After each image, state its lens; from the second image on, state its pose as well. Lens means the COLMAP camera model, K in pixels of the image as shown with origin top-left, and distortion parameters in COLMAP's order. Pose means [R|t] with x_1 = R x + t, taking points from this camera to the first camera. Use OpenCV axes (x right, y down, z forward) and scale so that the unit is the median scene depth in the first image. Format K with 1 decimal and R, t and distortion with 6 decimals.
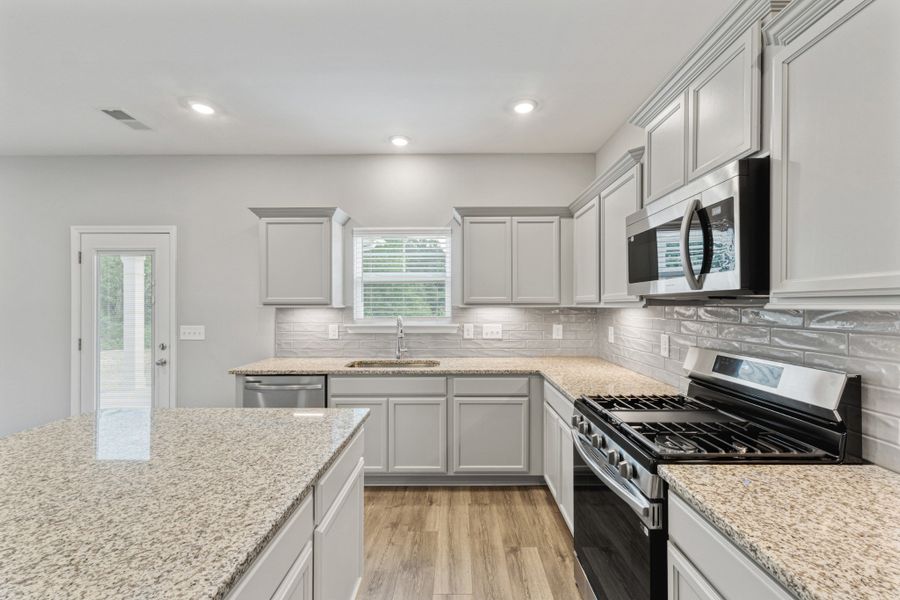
lens RADIAL K [[379.3, 0, 453.2], [0, 379.3, 300.2], [0, 0, 1]] dist [0.001019, 0.000201]
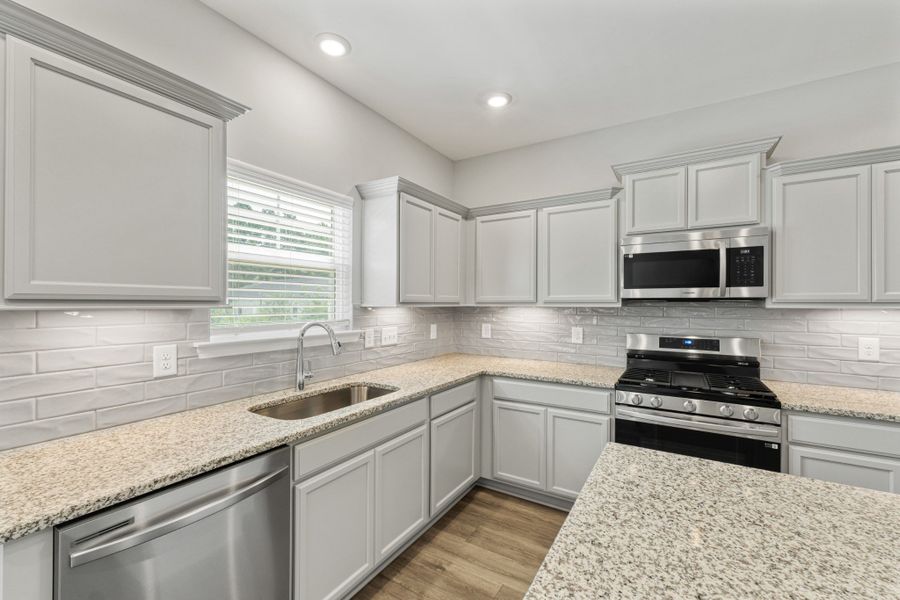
lens RADIAL K [[379.3, 0, 453.2], [0, 379.3, 300.2], [0, 0, 1]] dist [0.001019, 0.000201]
pose [[0.513488, 0.011768, 0.858016, -0.545162], [-0.015608, 0.999869, -0.004373, 0.005918], [-0.857955, -0.011146, 0.513604, 0.465952]]
